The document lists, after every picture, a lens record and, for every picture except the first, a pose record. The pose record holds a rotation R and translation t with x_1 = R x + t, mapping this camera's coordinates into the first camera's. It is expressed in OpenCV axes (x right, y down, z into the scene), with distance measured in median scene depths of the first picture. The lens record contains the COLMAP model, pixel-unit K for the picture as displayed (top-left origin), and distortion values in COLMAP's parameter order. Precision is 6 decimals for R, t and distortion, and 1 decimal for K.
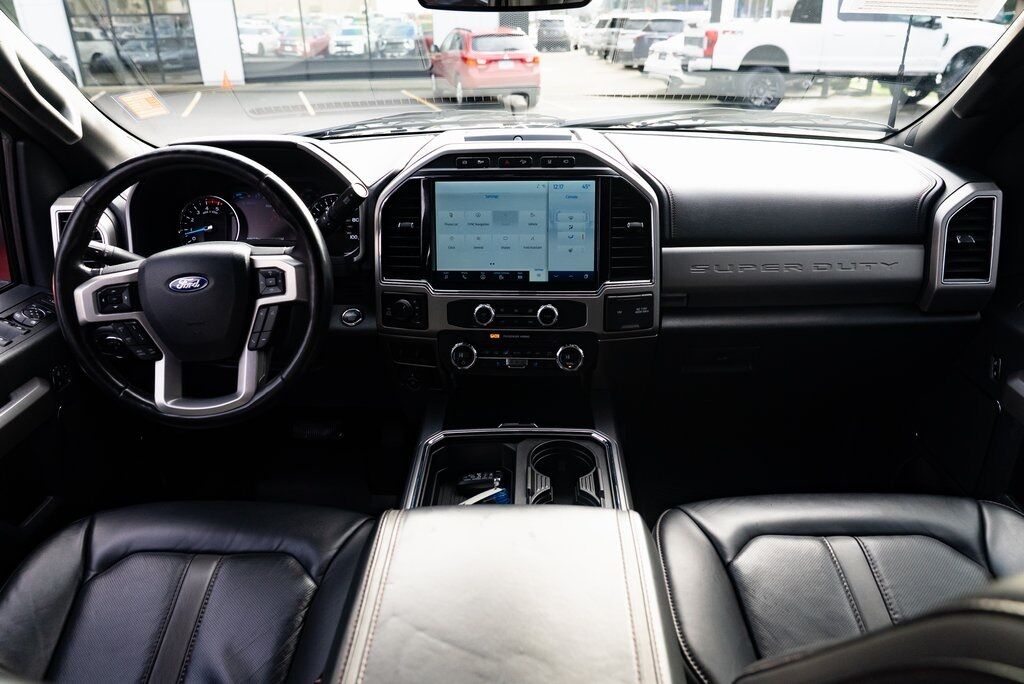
lens RADIAL K [[697.4, 0, 515.7], [0, 697.4, 340.4], [0, 0, 1]] dist [-0.041191, 0.026191]
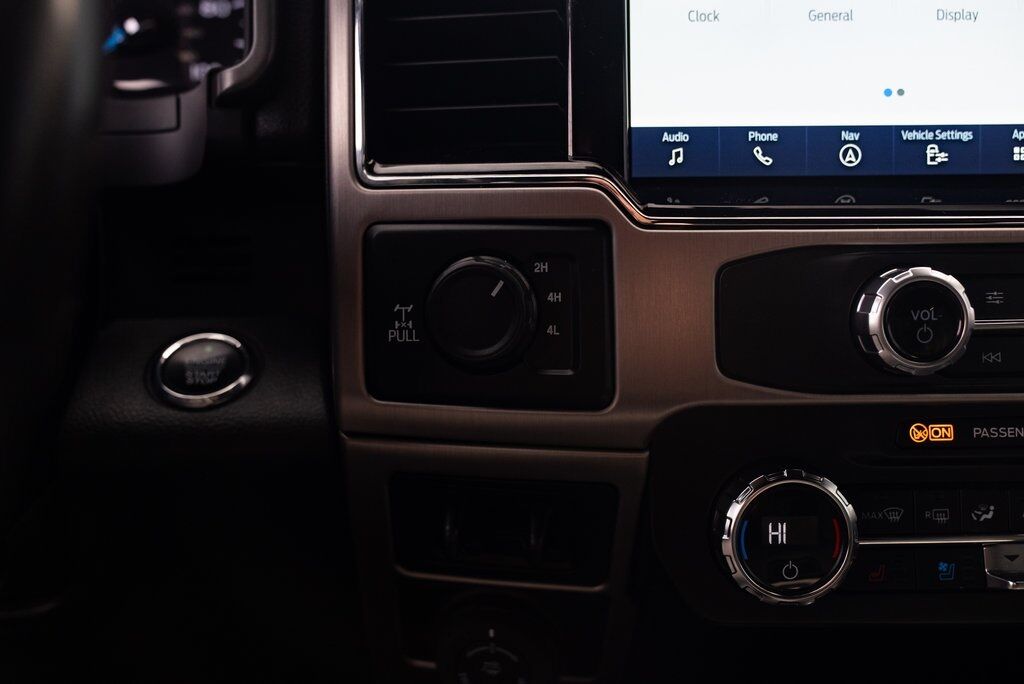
lens RADIAL K [[1048.9, 0, 516.0], [0, 1048.9, 339.3], [0, 0, 1]] dist [-0.009002, 0.000000]
pose [[0.994702, -0.014639, 0.101756, -0.183416], [0.028652, 0.990067, -0.137649, 0.005424], [-0.098730, 0.139835, 0.985240, 0.713491]]
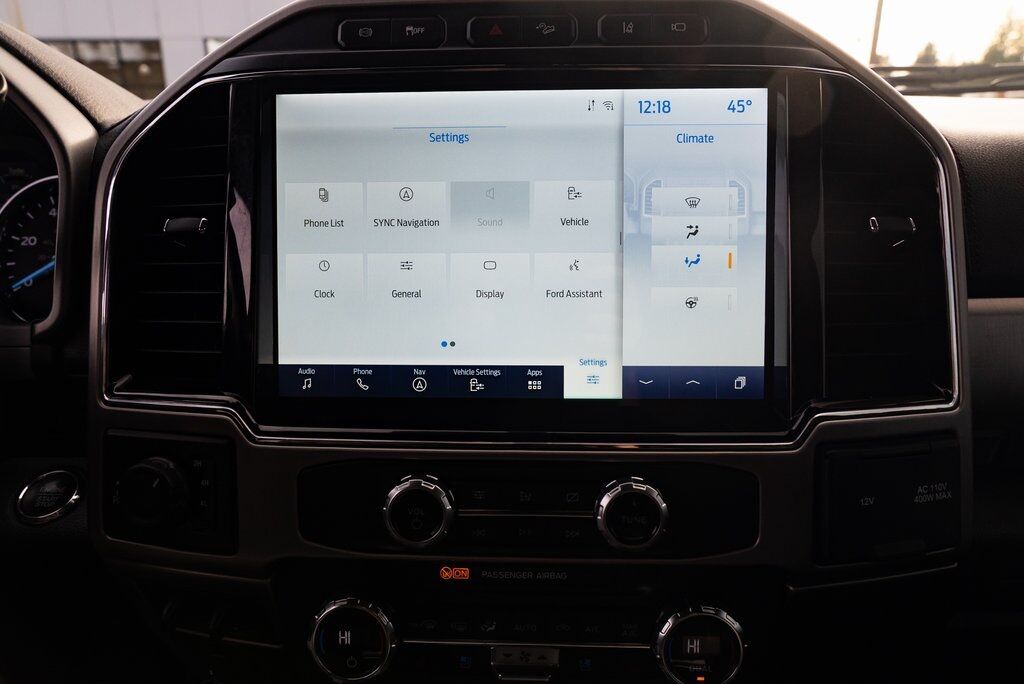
lens RADIAL K [[697.4, 0, 517.2], [0, 697.4, 338.7], [0, 0, 1]] dist [-0.041191, 0.026191]
pose [[0.999356, 0.002556, 0.035779, -0.013579], [0.002414, 0.990406, -0.138170, -0.067855], [-0.035789, 0.138168, 0.989762, 0.683770]]
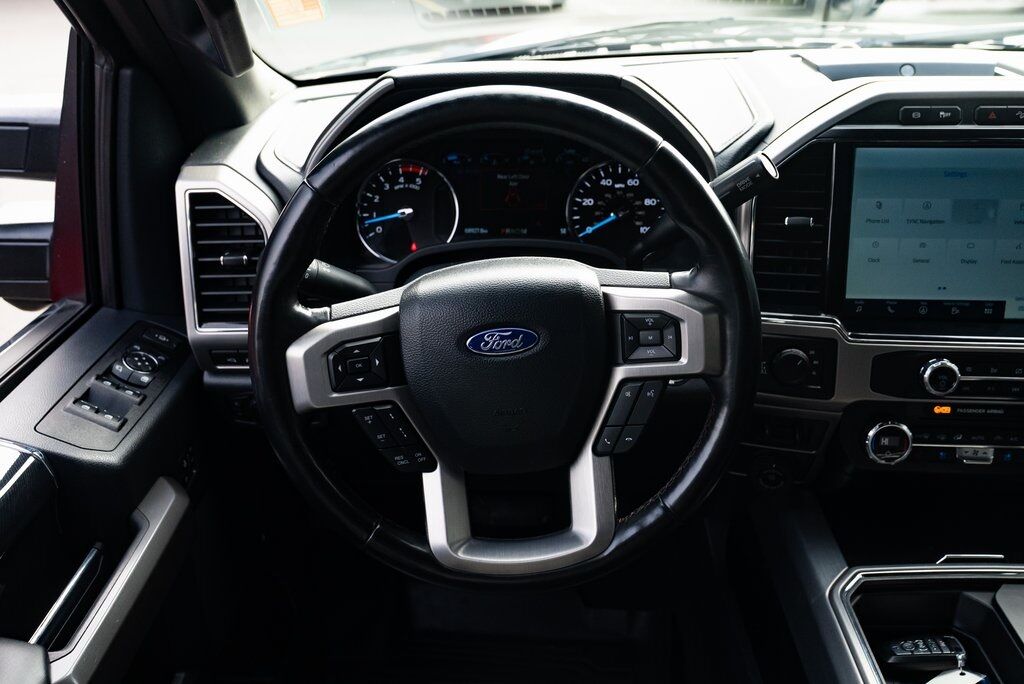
lens RADIAL K [[868.4, 0, 516.6], [0, 868.4, 337.6], [0, 0, 1]] dist [-0.016182, 0.023800]
pose [[0.999986, 0.004883, 0.002002, -0.398197], [-0.004960, 0.999165, 0.040545, -0.096724], [-0.001802, -0.040555, 0.999176, 0.268688]]
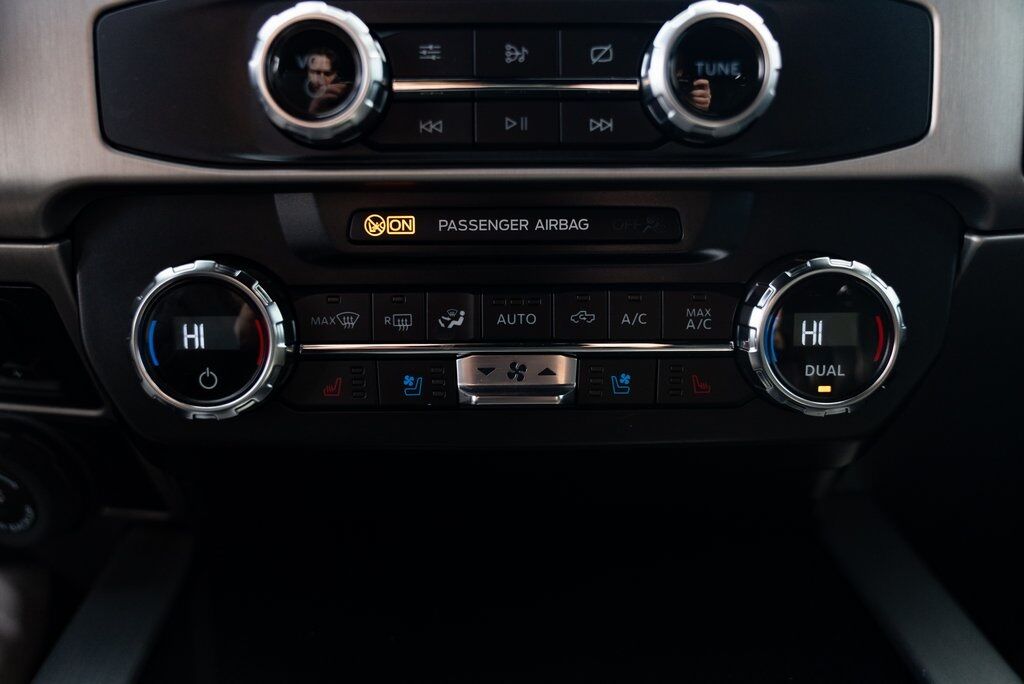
lens RADIAL K [[836.2, 0, 514.5], [0, 836.2, 343.3], [0, 0, 1]] dist [-0.026159, 0.003661]
pose [[0.996520, -0.016572, 0.081693, -0.016574], [0.021793, 0.997748, -0.063442, 0.037874], [-0.080458, 0.065001, 0.994636, 0.797676]]
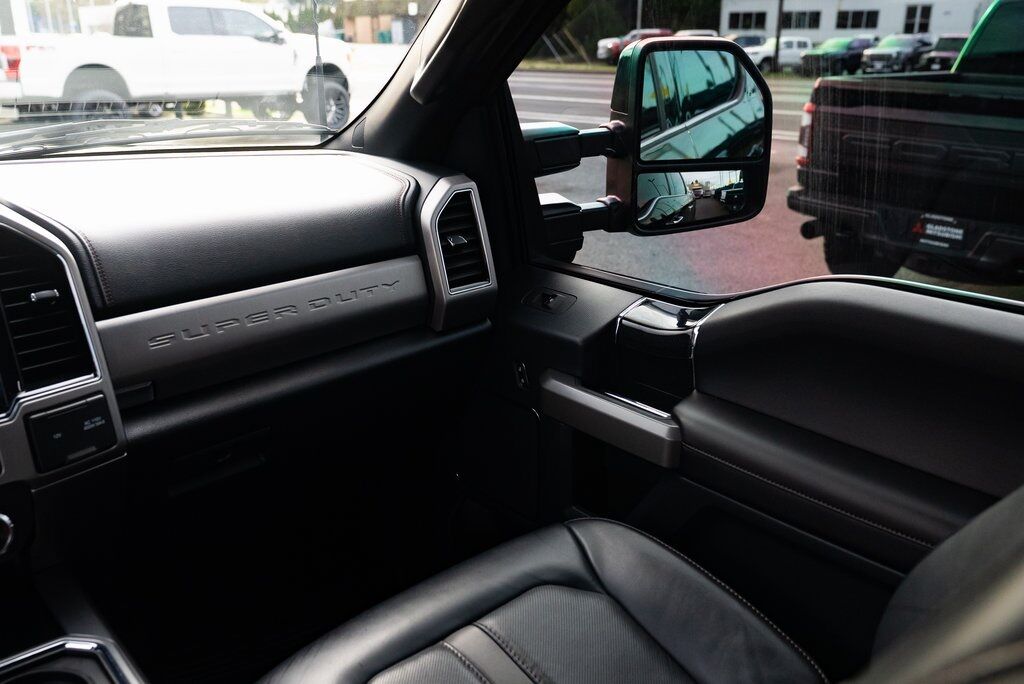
lens RADIAL K [[868.4, 0, 507.9], [0, 868.4, 342.3], [0, 0, 1]] dist [-0.016182, 0.023800]
pose [[0.724582, -0.216678, 0.654242, -0.044586], [0.279681, 0.960058, 0.008211, -0.014474], [-0.629889, 0.177029, 0.756241, 0.151392]]
